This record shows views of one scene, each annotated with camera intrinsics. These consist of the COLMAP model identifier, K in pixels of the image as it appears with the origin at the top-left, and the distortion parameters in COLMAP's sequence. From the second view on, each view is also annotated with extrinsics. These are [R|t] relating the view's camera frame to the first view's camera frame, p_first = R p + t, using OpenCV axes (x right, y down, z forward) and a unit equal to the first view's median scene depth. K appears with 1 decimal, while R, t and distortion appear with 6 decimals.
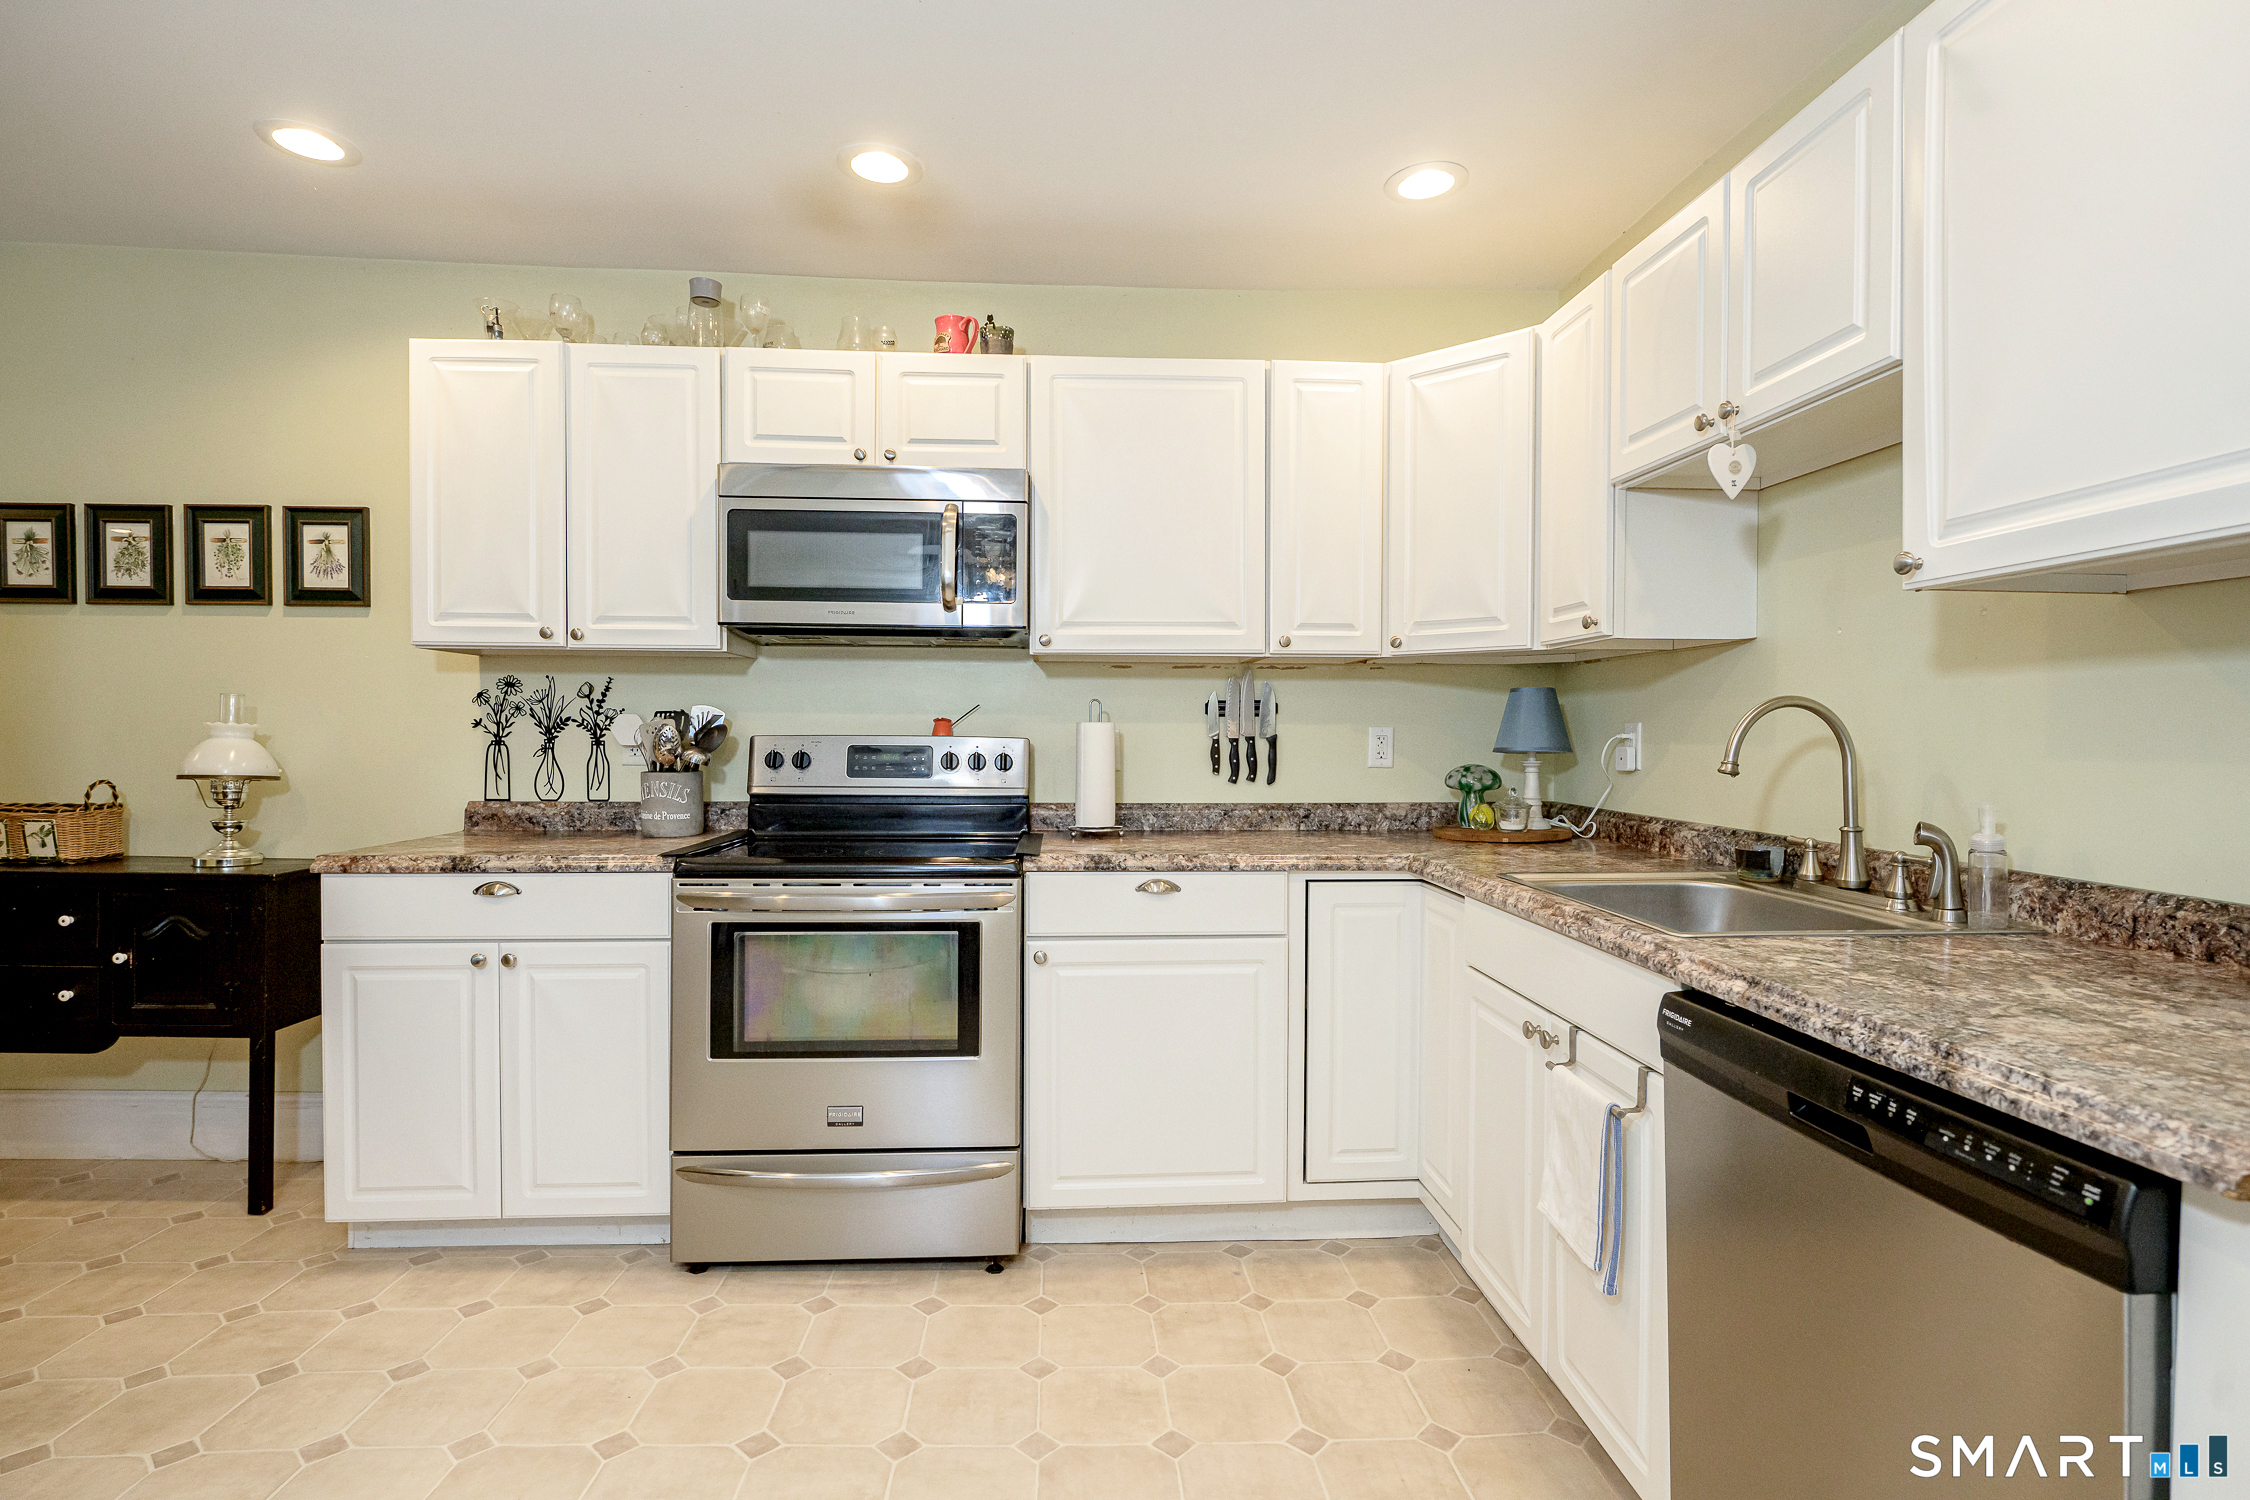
lens RADIAL K [[1075.3, 0, 1131.1], [0, 1075.3, 749.8], [0, 0, 1]] dist [-0.007053, -0.000475]
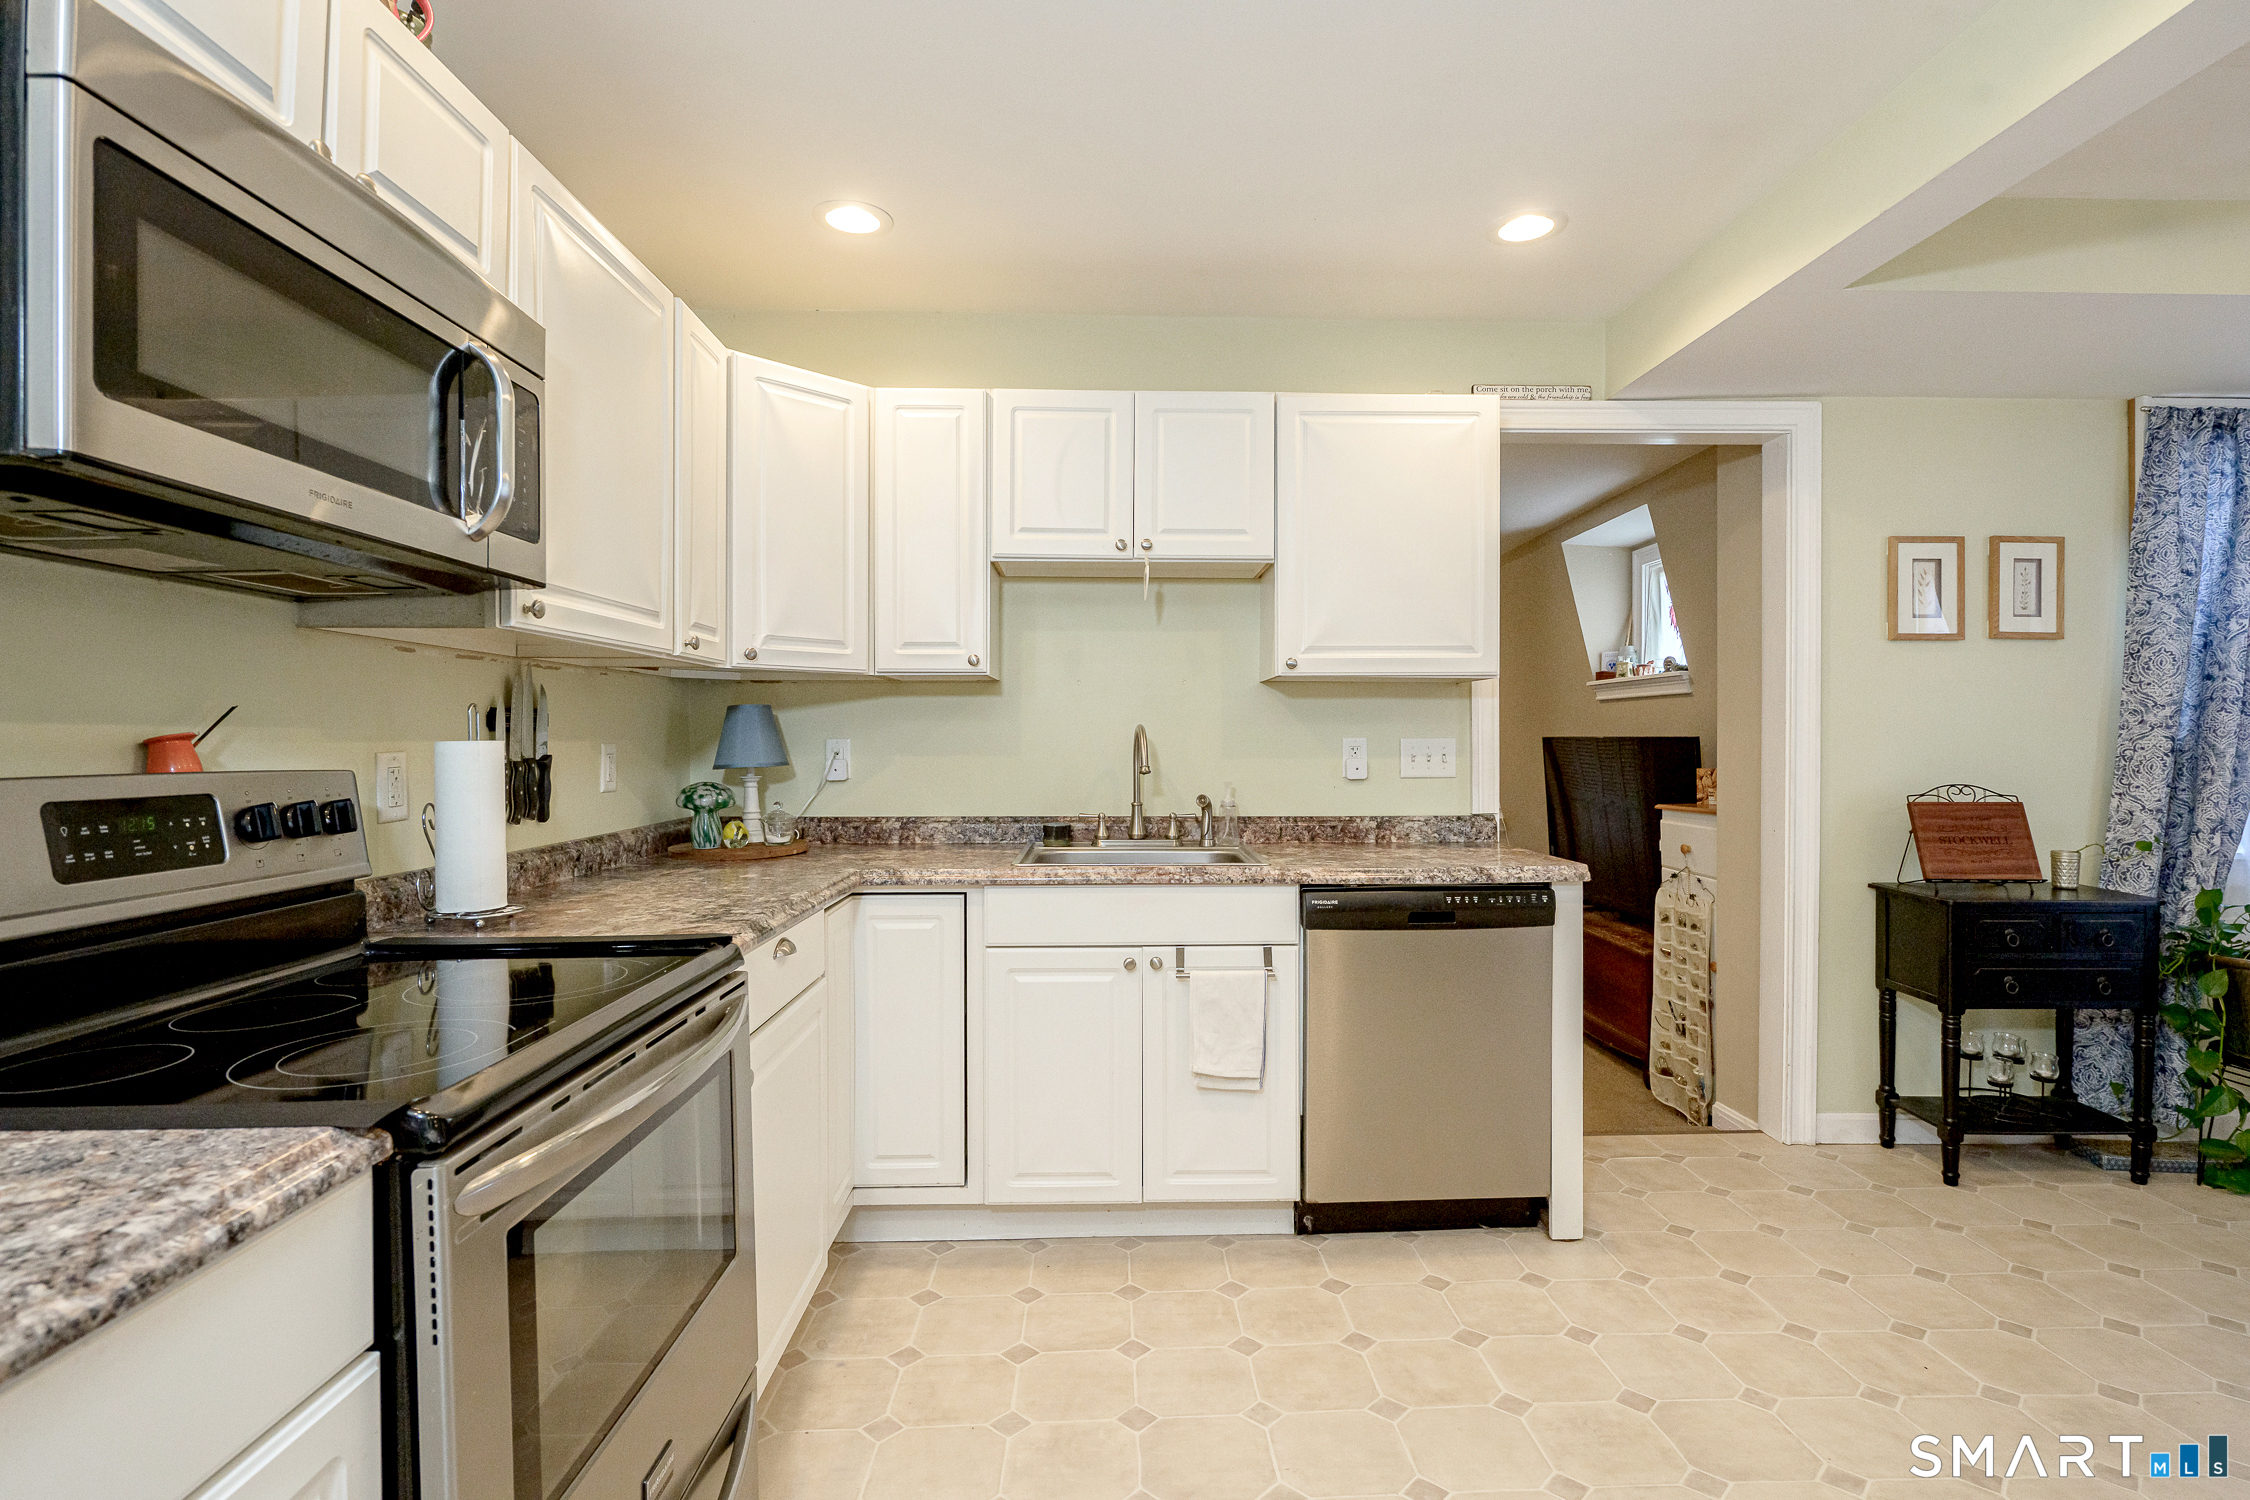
lens RADIAL K [[1075.3, 0, 1141.0], [0, 1075.3, 738.0], [0, 0, 1]] dist [-0.007053, -0.000475]
pose [[0.030351, -0.003609, 0.999533, -0.812235], [0.017558, 0.999841, 0.003077, -0.027930], [-0.999385, 0.017456, 0.030410, 0.751777]]
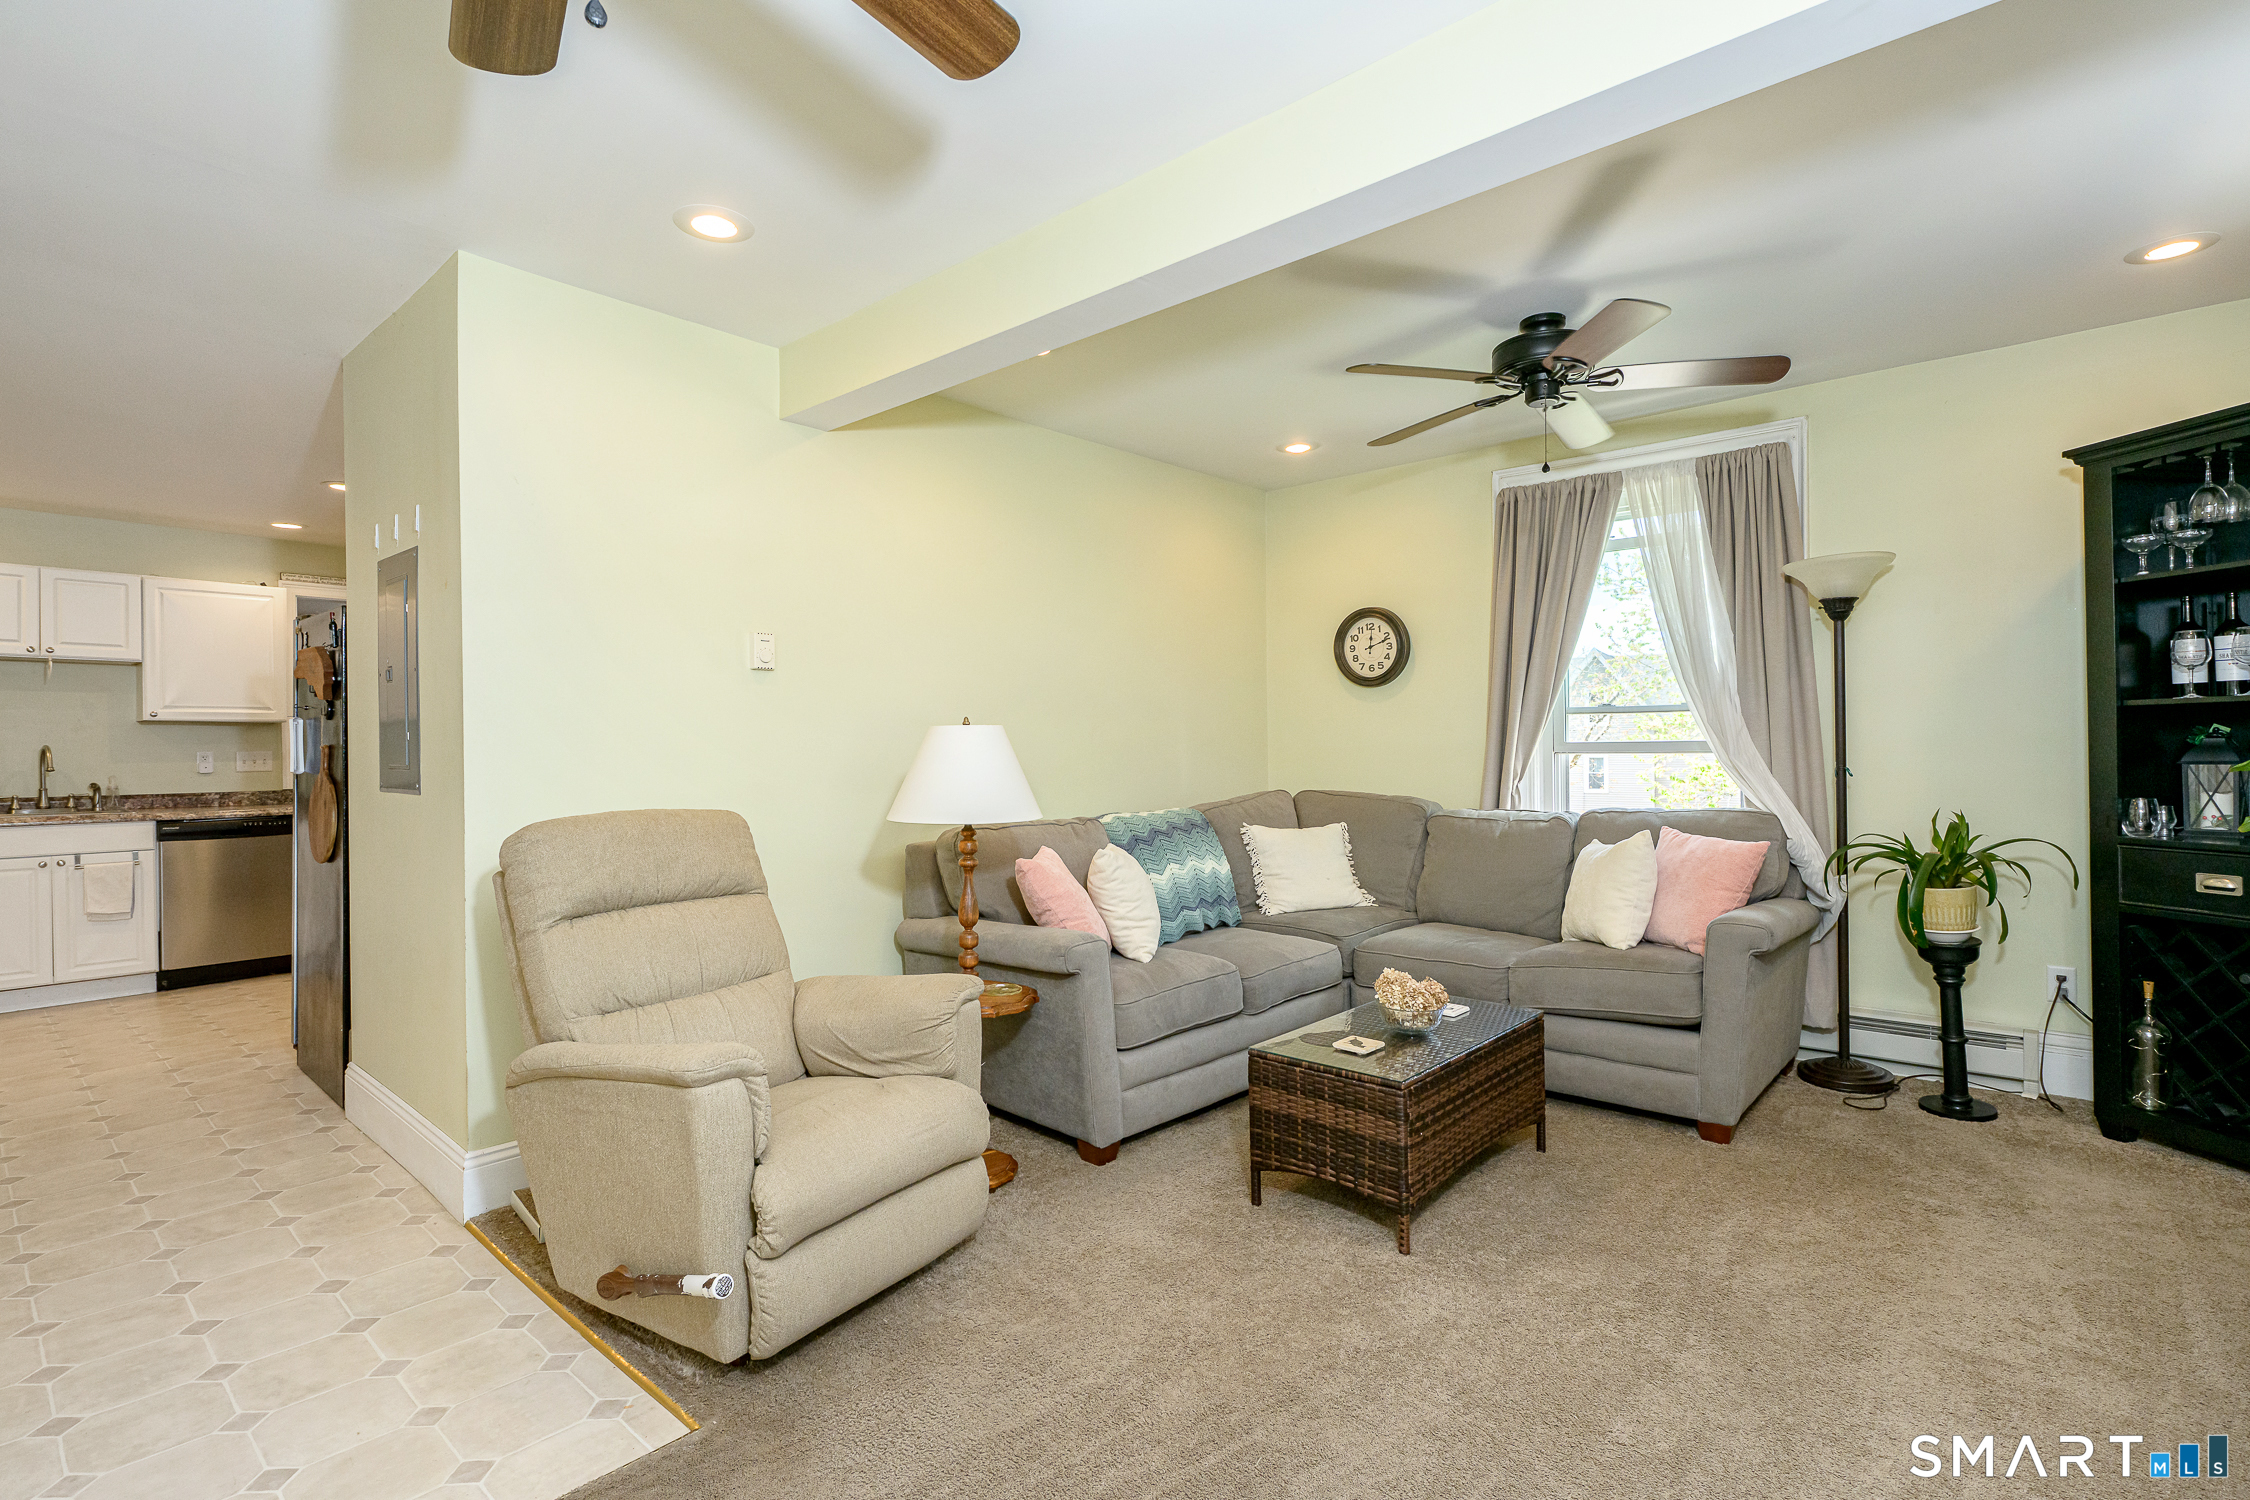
lens RADIAL K [[1075.3, 0, 1145.0], [0, 1075.3, 751.0], [0, 0, 1]] dist [-0.007053, -0.000475]
pose [[-0.710958, -0.004837, 0.703218, -2.883742], [0.015714, 0.999617, 0.022763, -0.042977], [-0.703059, 0.027234, -0.710610, 0.759091]]
